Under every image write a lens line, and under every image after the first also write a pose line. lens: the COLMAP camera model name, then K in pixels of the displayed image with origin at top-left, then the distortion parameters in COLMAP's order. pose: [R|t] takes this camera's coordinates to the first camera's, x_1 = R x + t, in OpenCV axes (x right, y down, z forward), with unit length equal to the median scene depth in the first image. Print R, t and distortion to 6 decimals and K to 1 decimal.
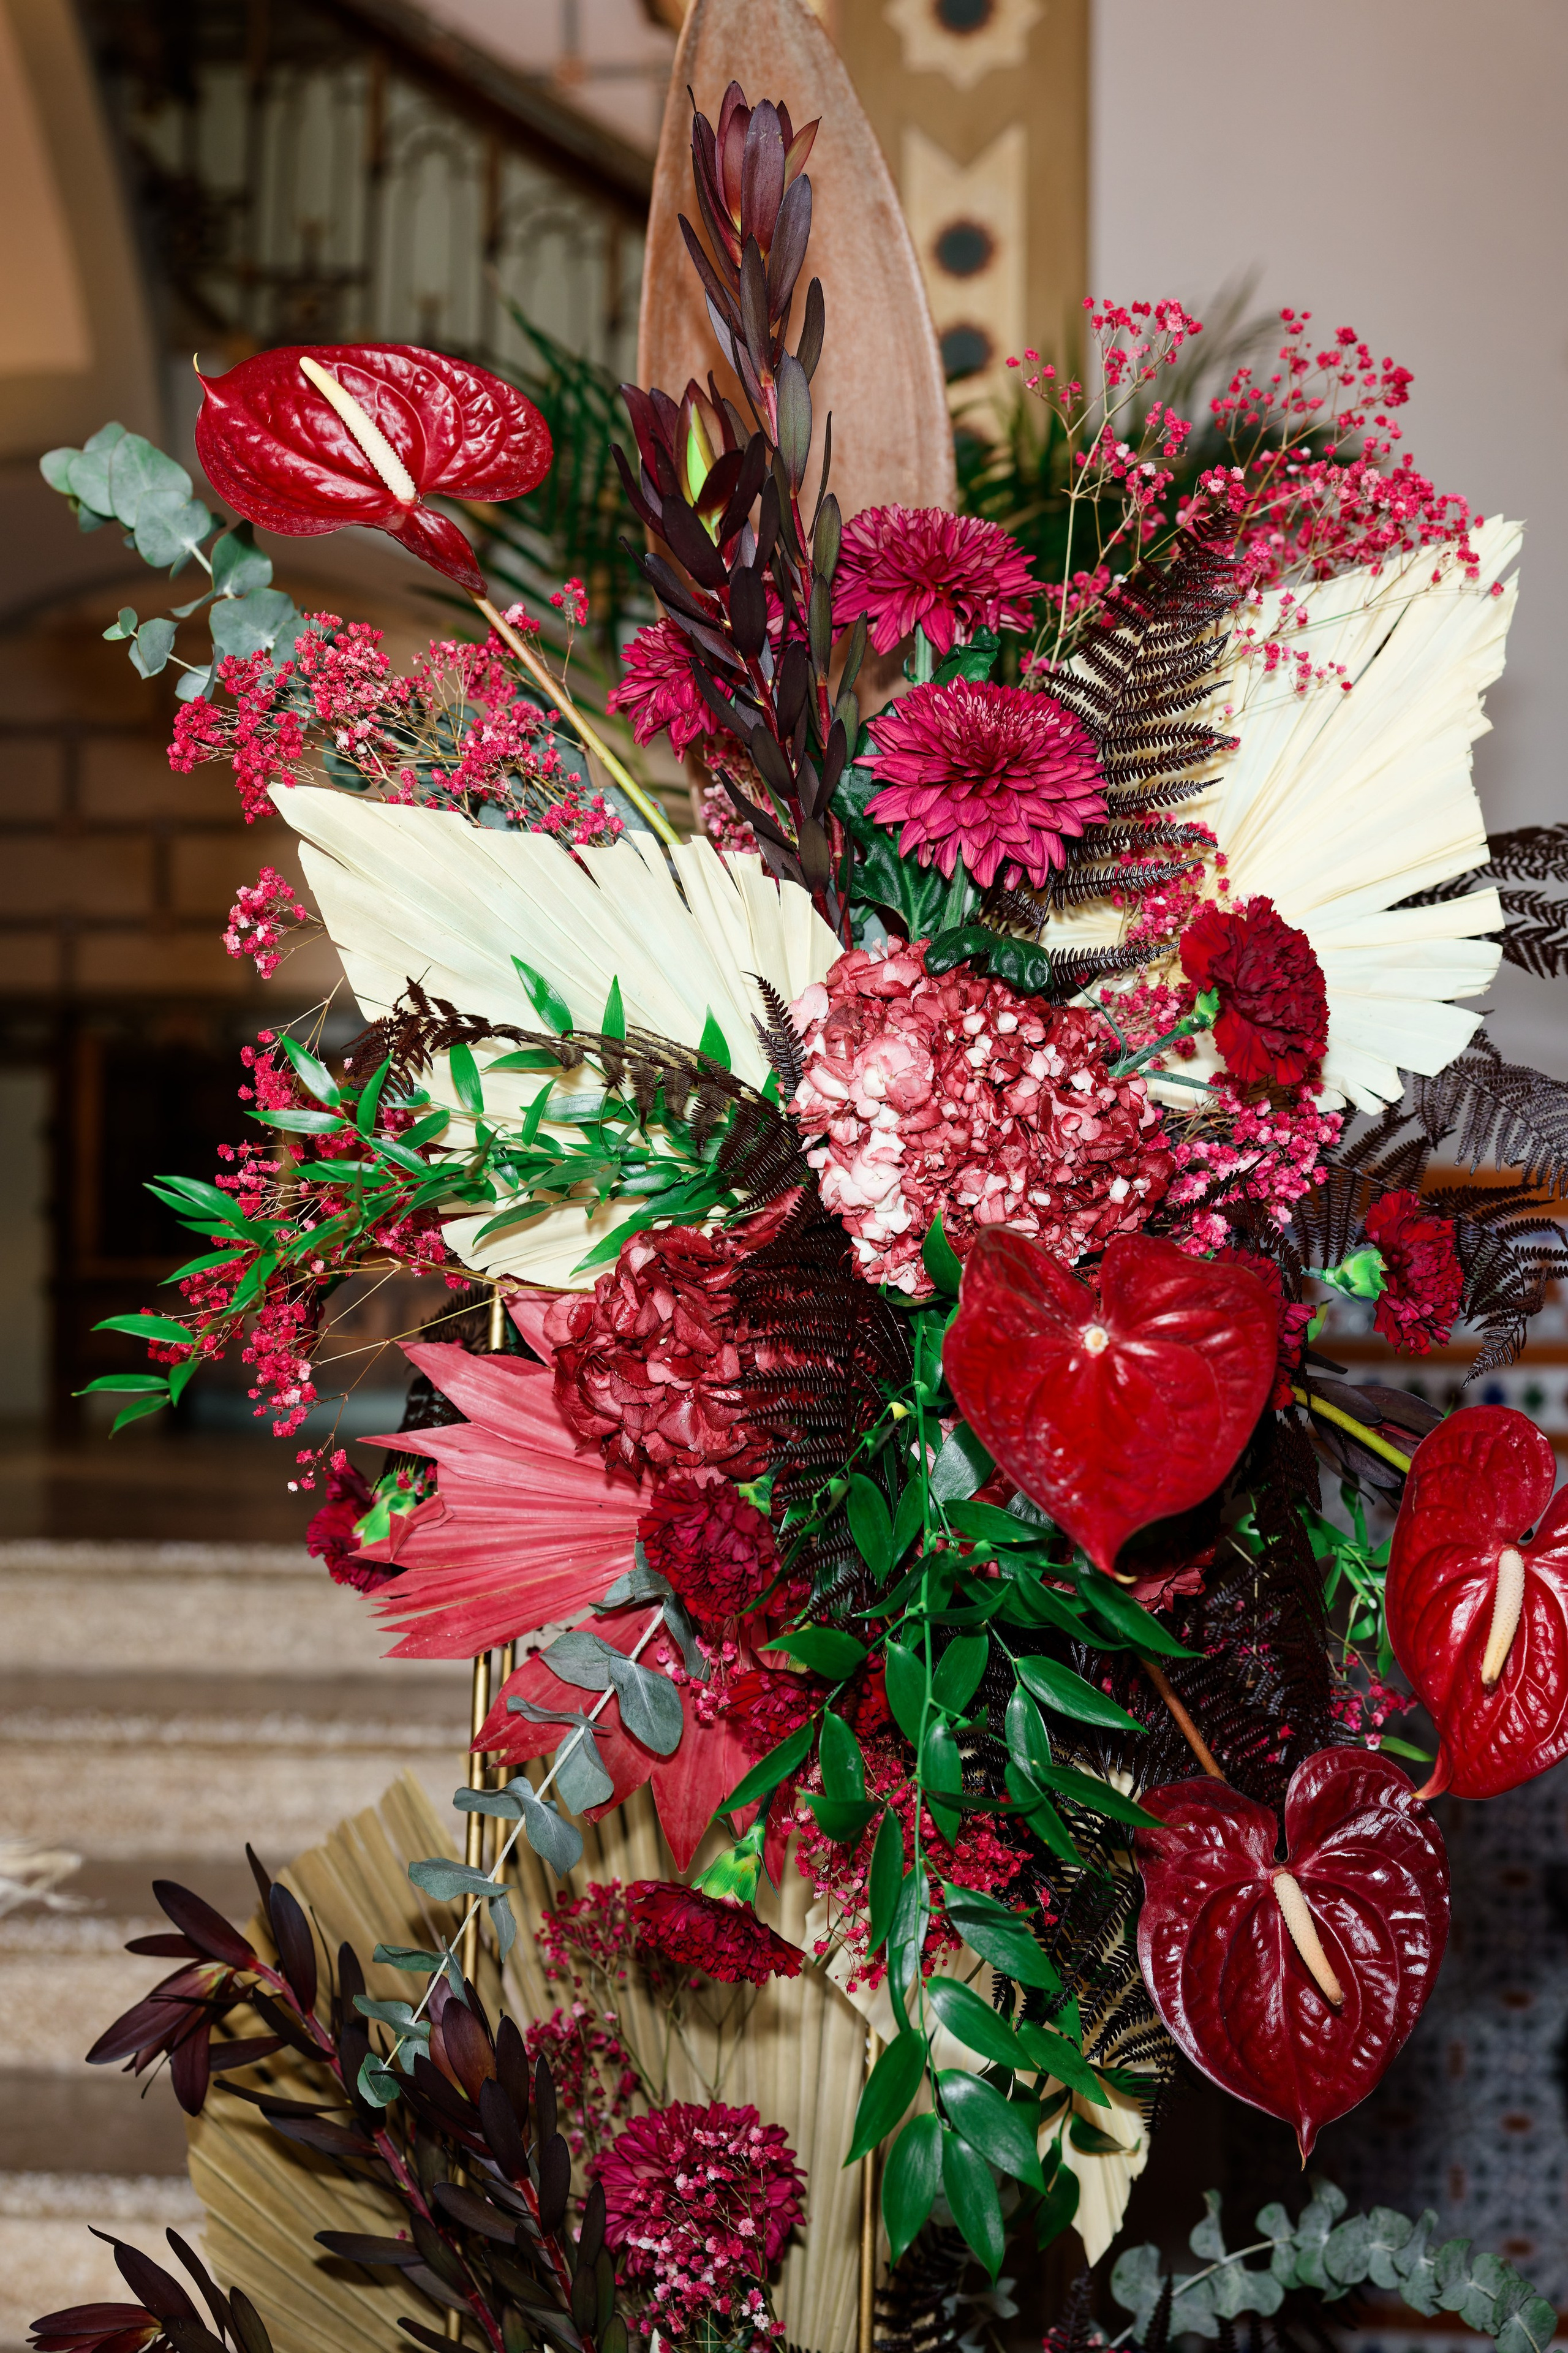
lens RADIAL K [[3375.6, 0, 784.0], [0, 3375.6, 1176.5], [0, 0, 1]] dist [0.004761, 0.057354]
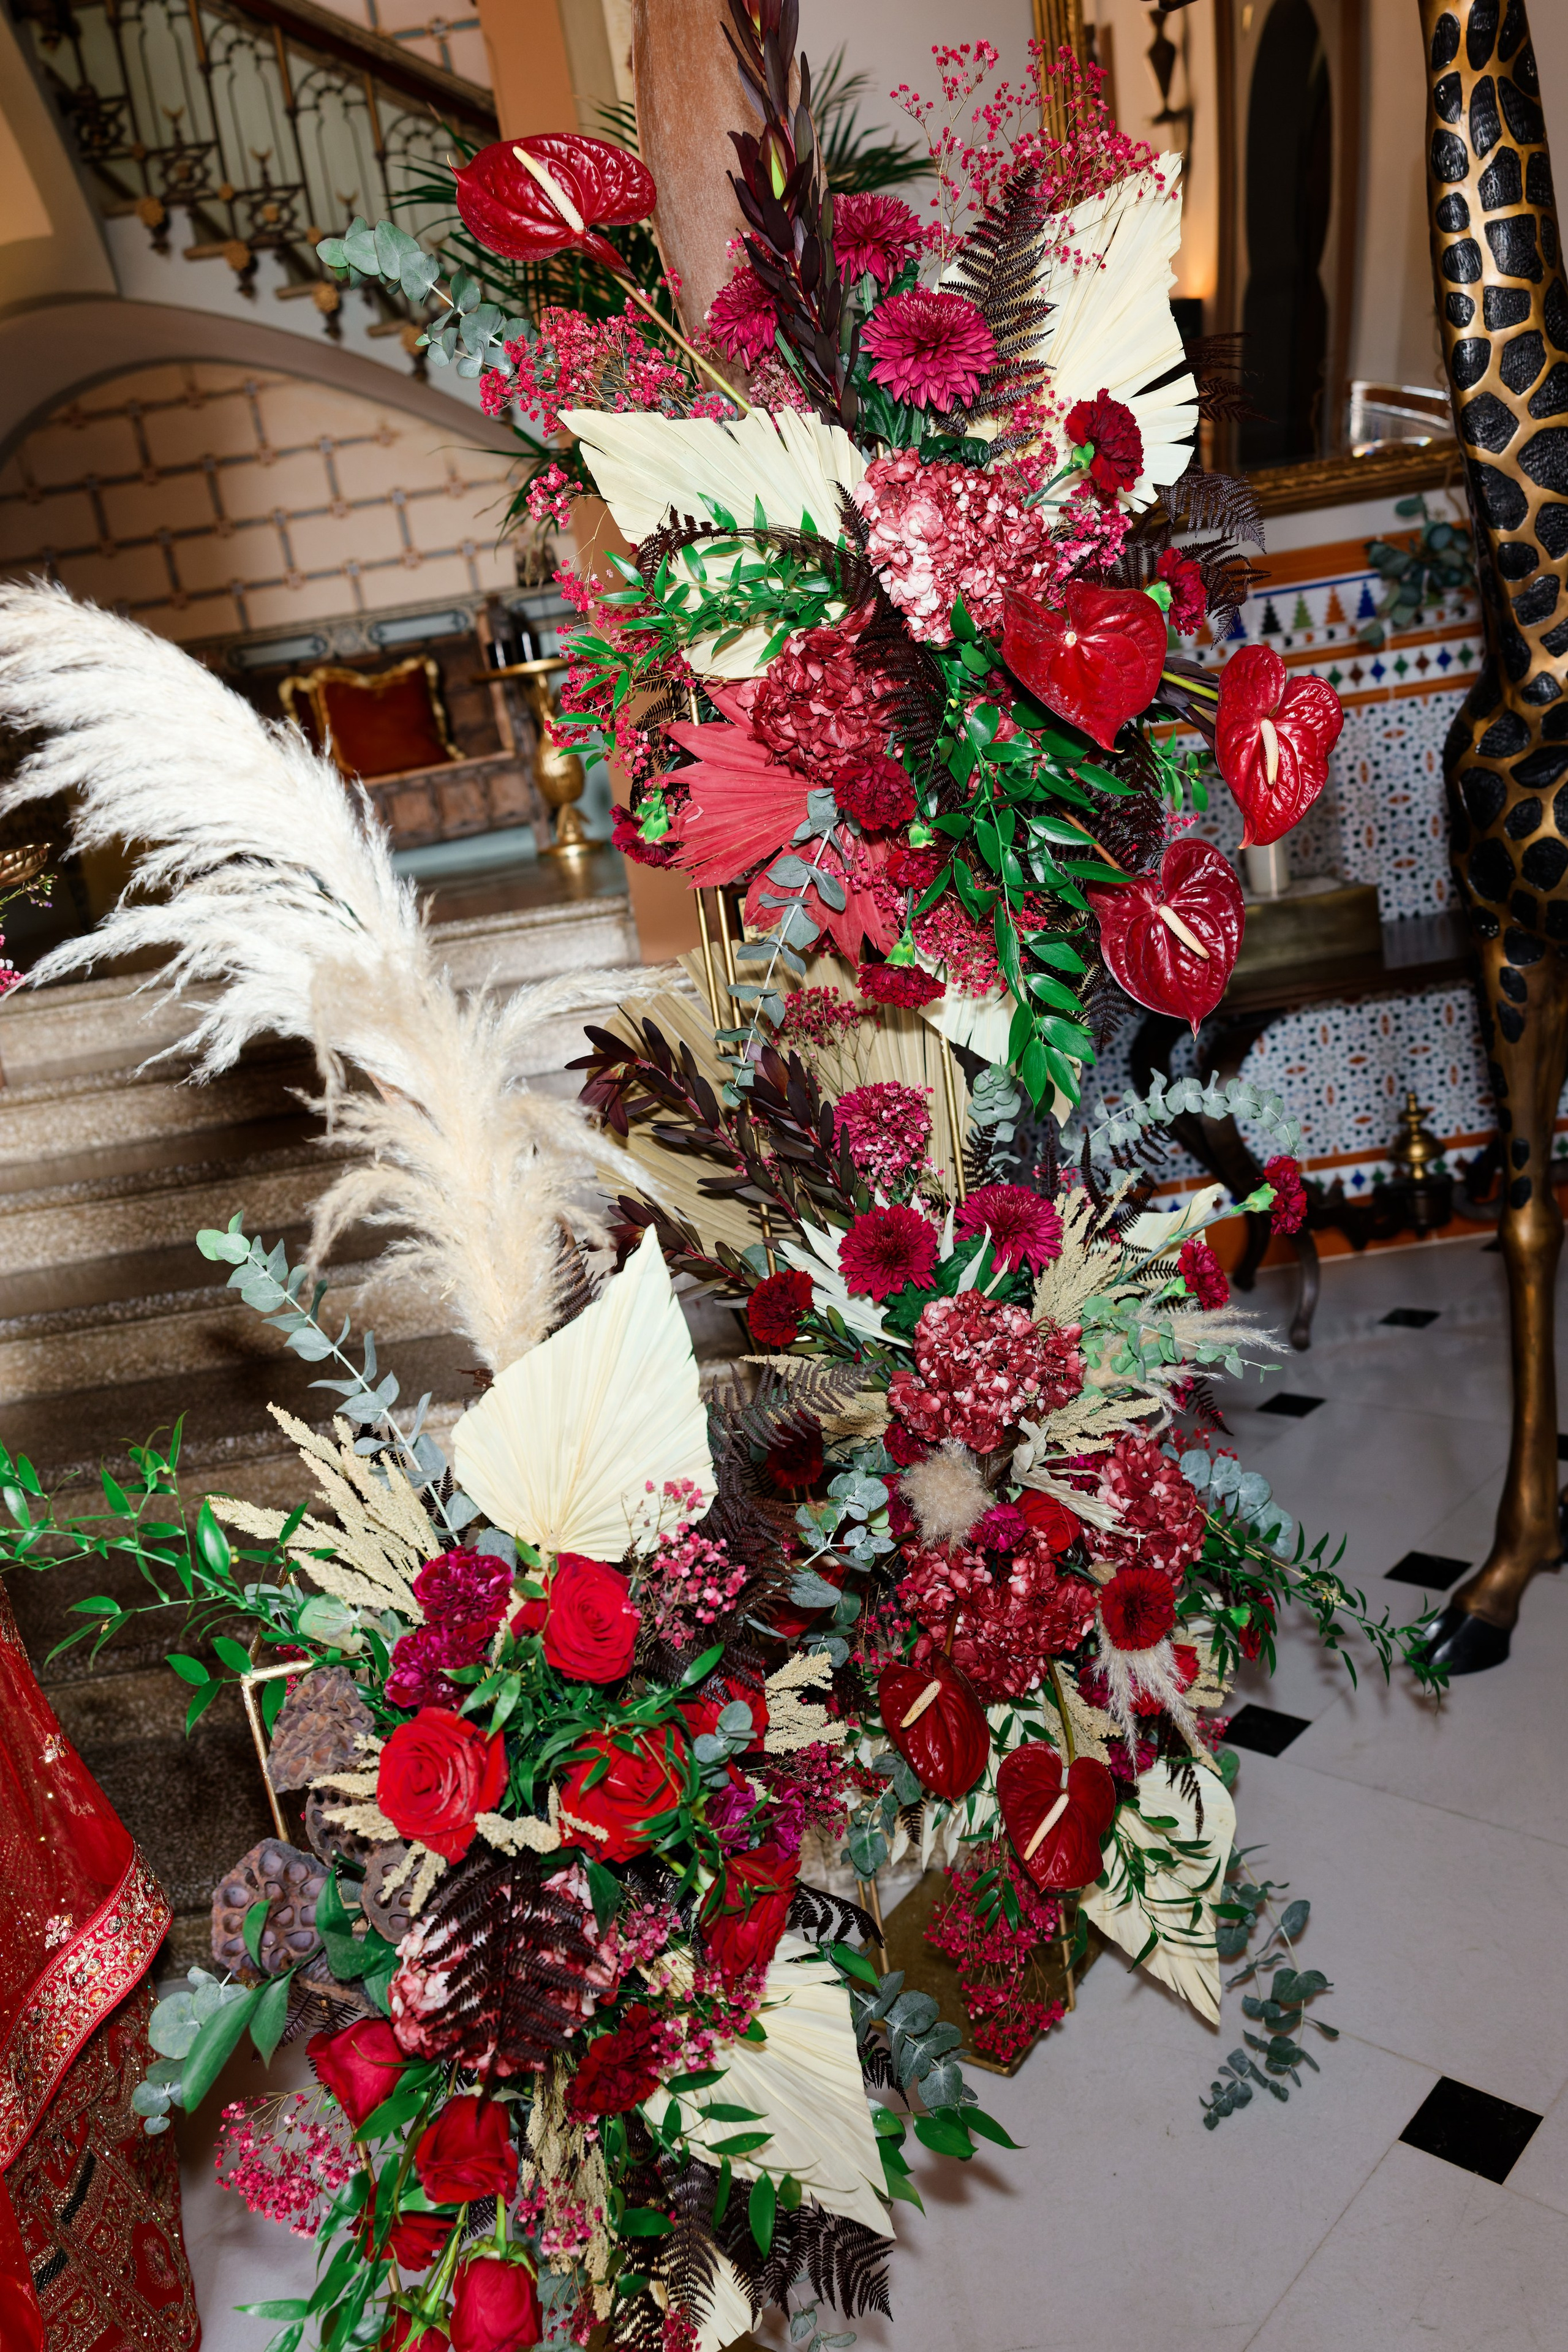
lens RADIAL K [[1894.2, 0, 747.4], [0, 1894.2, 1280.7], [0, 0, 1]] dist [0.000505, 0.007500]
pose [[0.977714, -0.194101, 0.080006, -0.224752], [0.162183, 0.940288, 0.299257, 0.034968], [-0.133315, -0.279612, 0.950813, -0.111953]]
